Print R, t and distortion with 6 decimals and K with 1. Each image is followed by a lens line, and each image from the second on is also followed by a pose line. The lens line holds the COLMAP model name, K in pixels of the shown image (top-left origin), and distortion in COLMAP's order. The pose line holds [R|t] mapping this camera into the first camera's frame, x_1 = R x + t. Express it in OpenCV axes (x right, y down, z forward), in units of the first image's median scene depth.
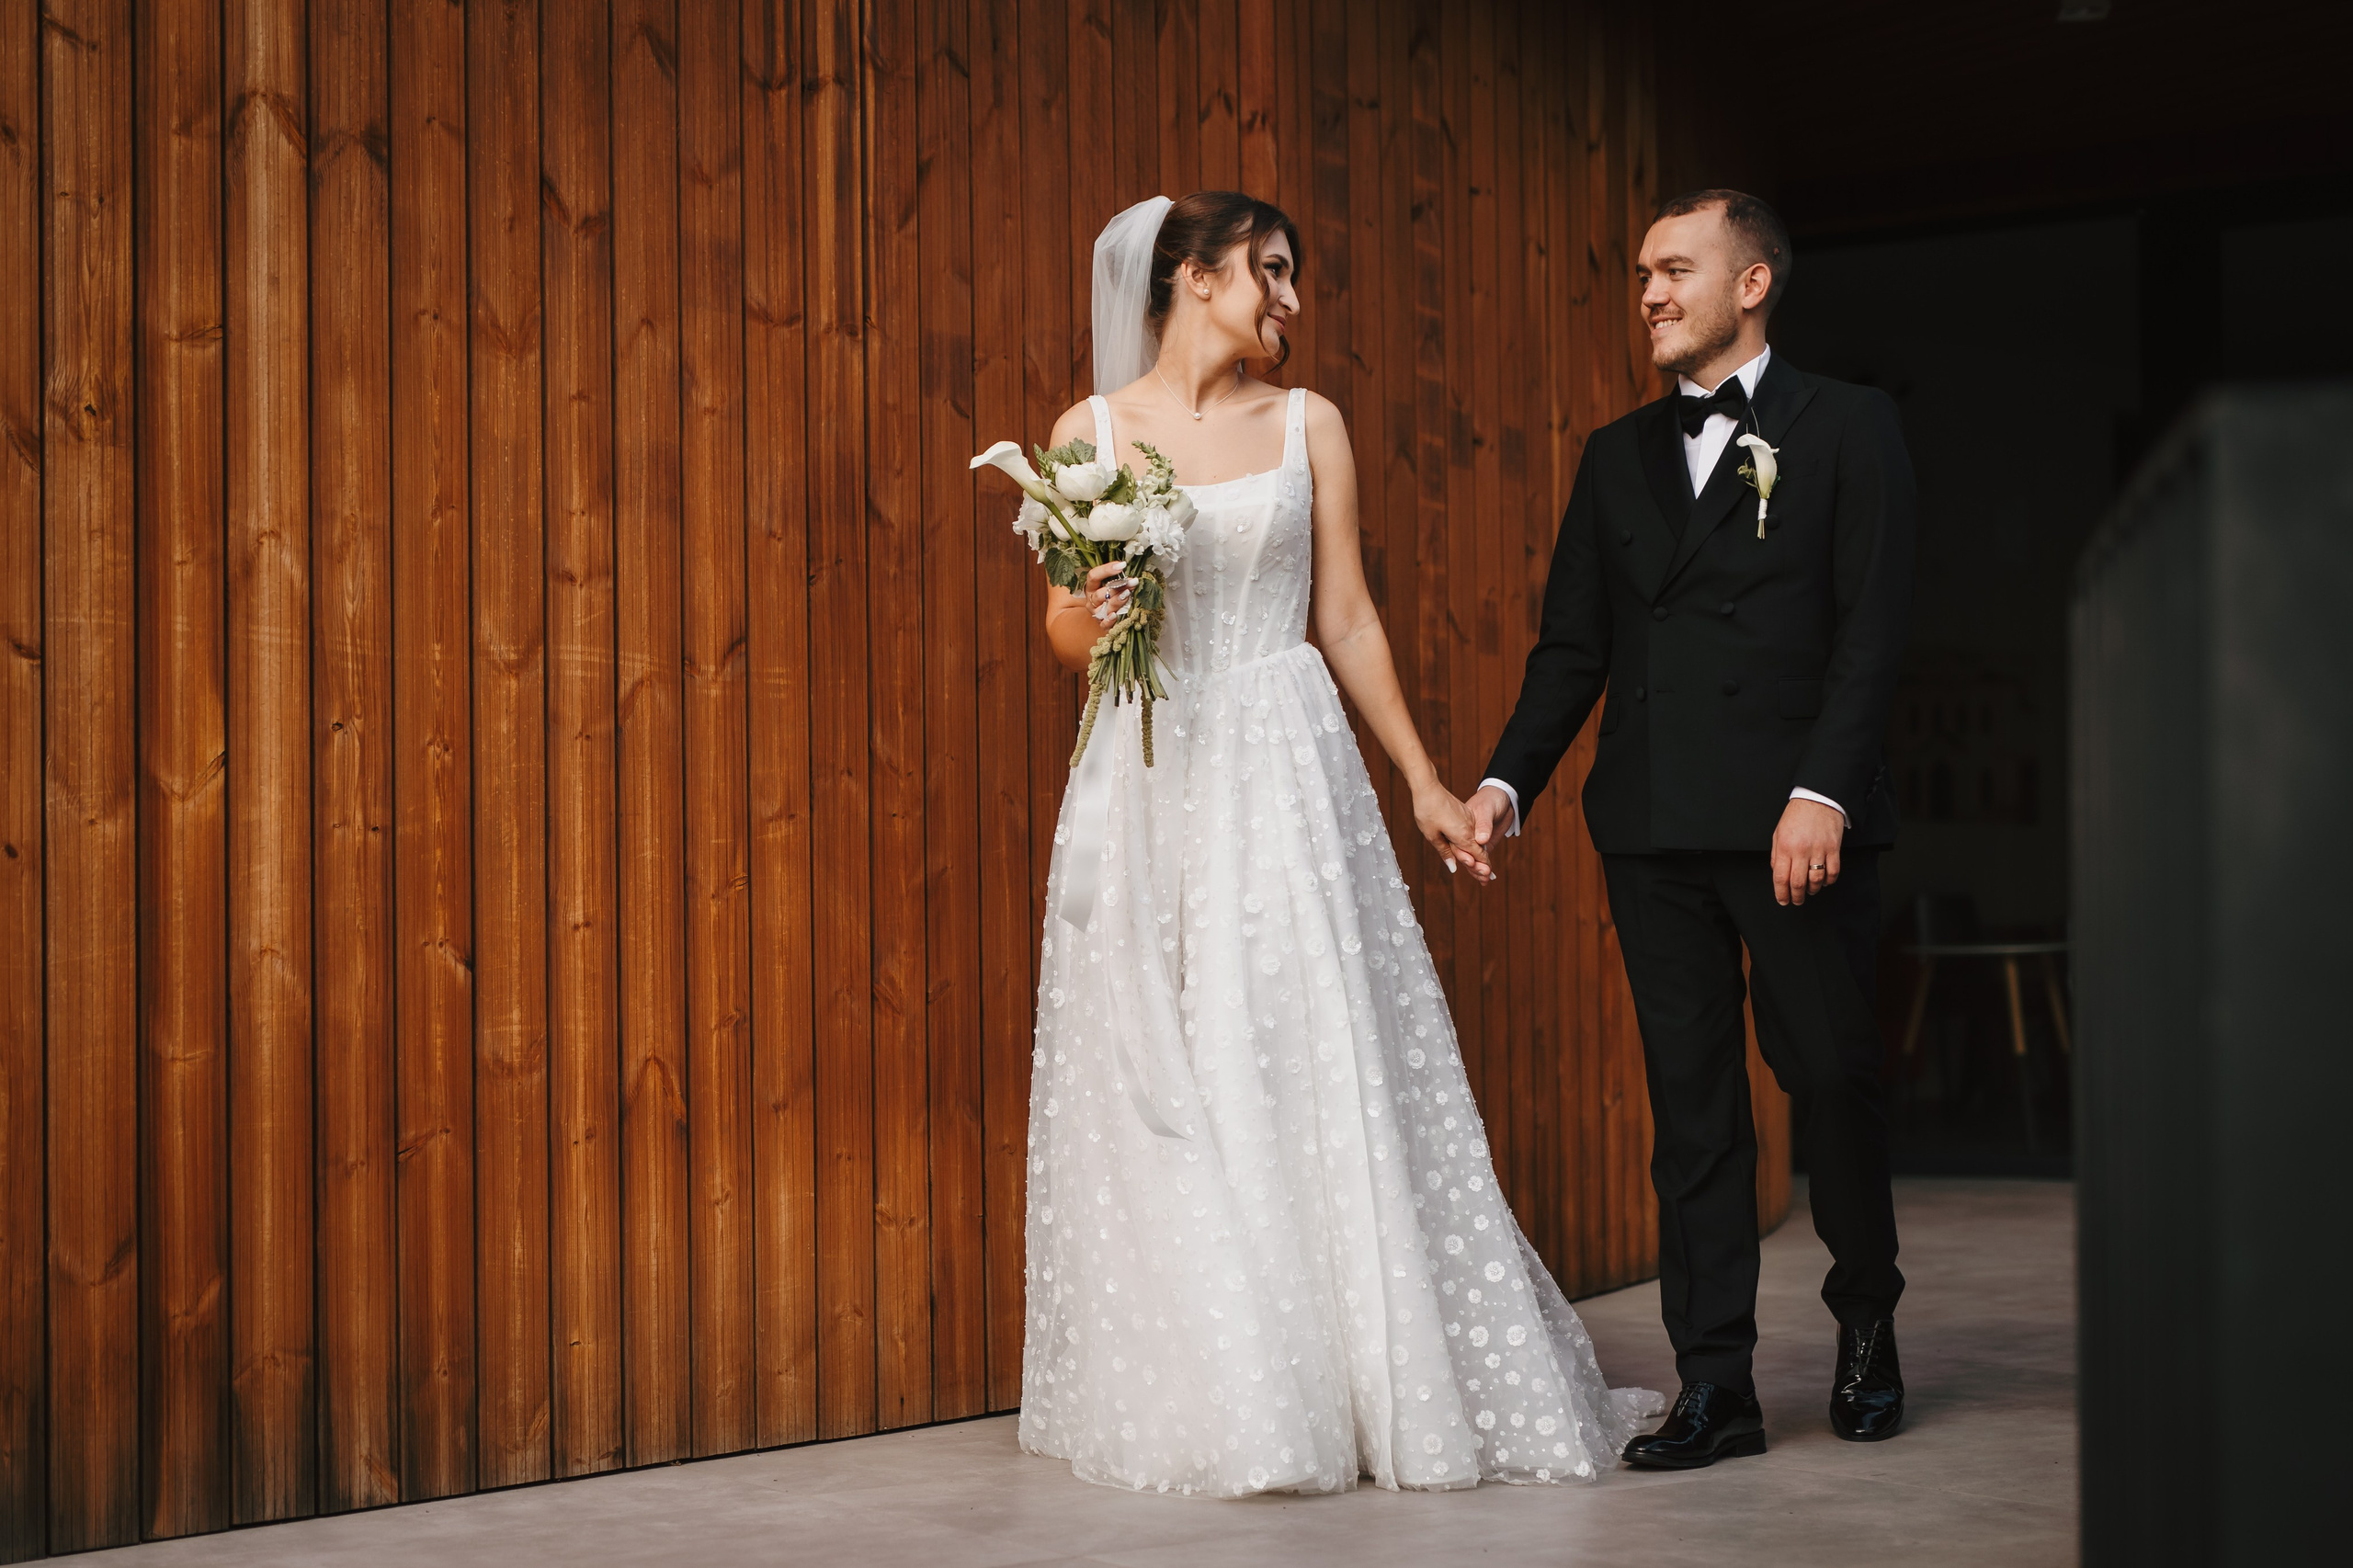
lens RADIAL K [[3545.5, 0, 1089.7], [0, 3545.5, 775.5], [0, 0, 1]] dist [-0.012871, 0.087014]
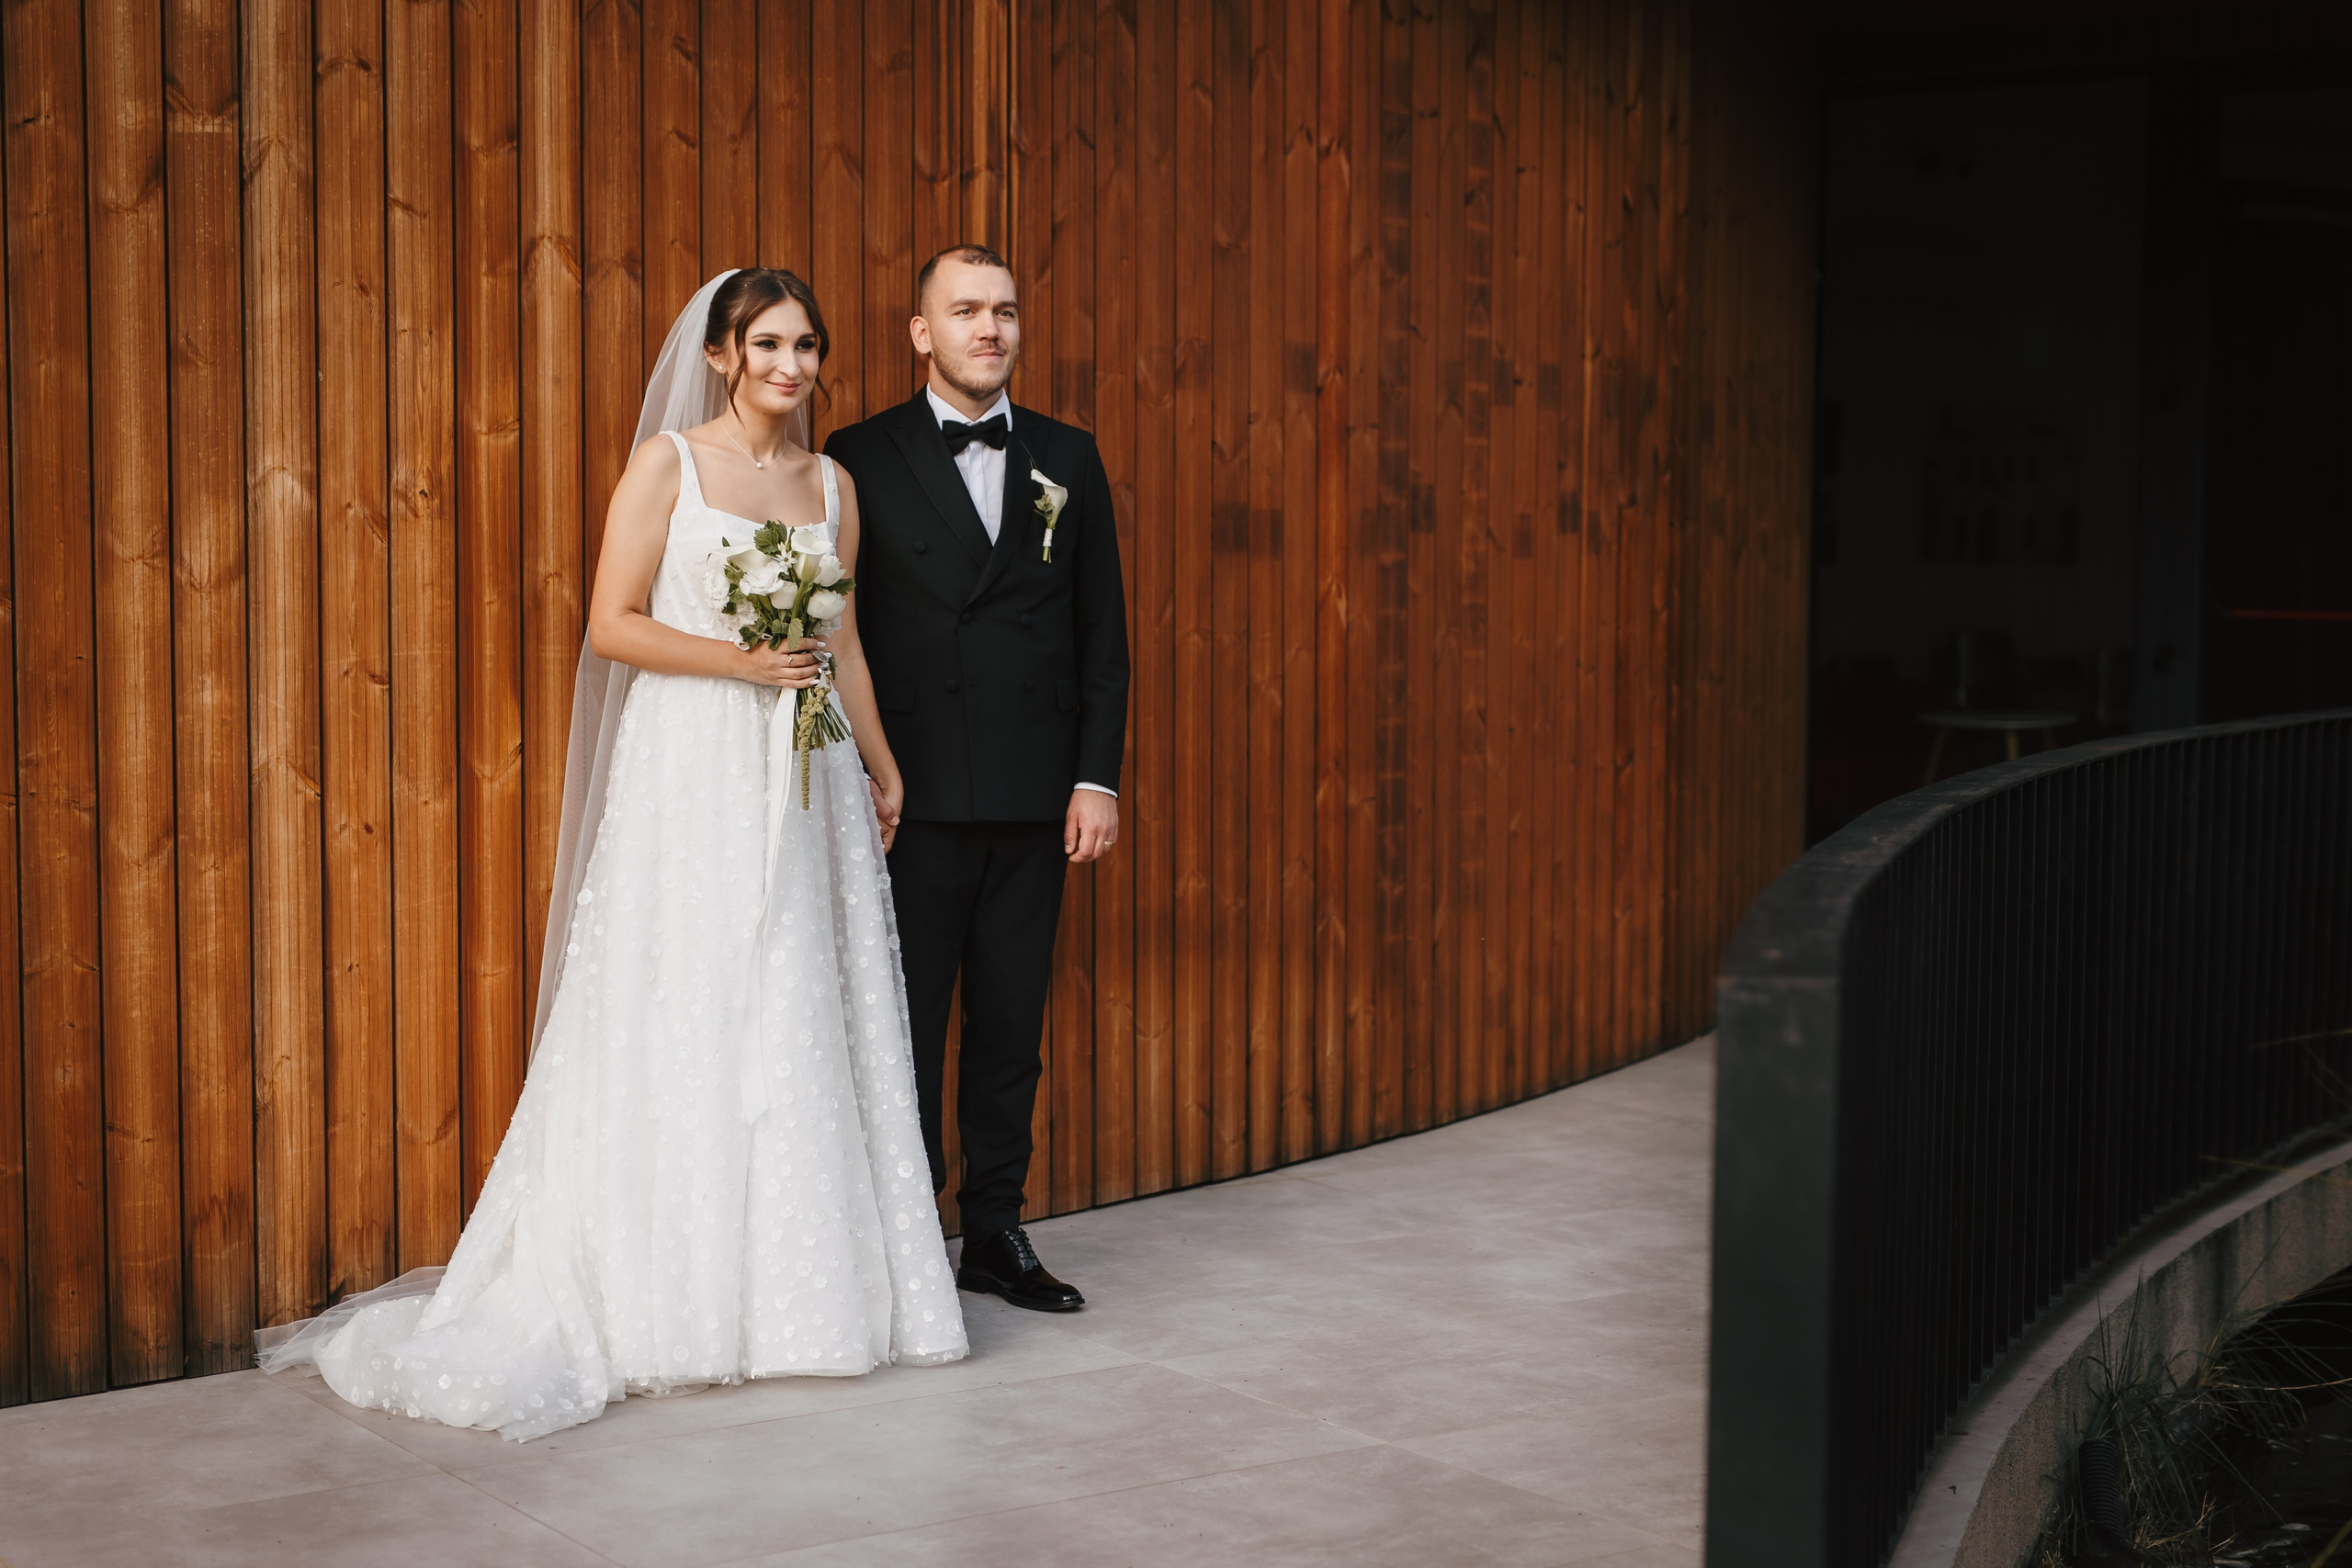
lens RADIAL K [[3425.0, 0, 1176.7], [0, 3425.0, 747.9], [0, 0, 1]] dist [-0.006948, -0.011144]
pose [[0.999764, 0.018981, -0.010566, 0.013714], [-0.017855, 0.995021, 0.098055, -0.130193], [0.012374, -0.097843, 0.995125, -0.261079]]
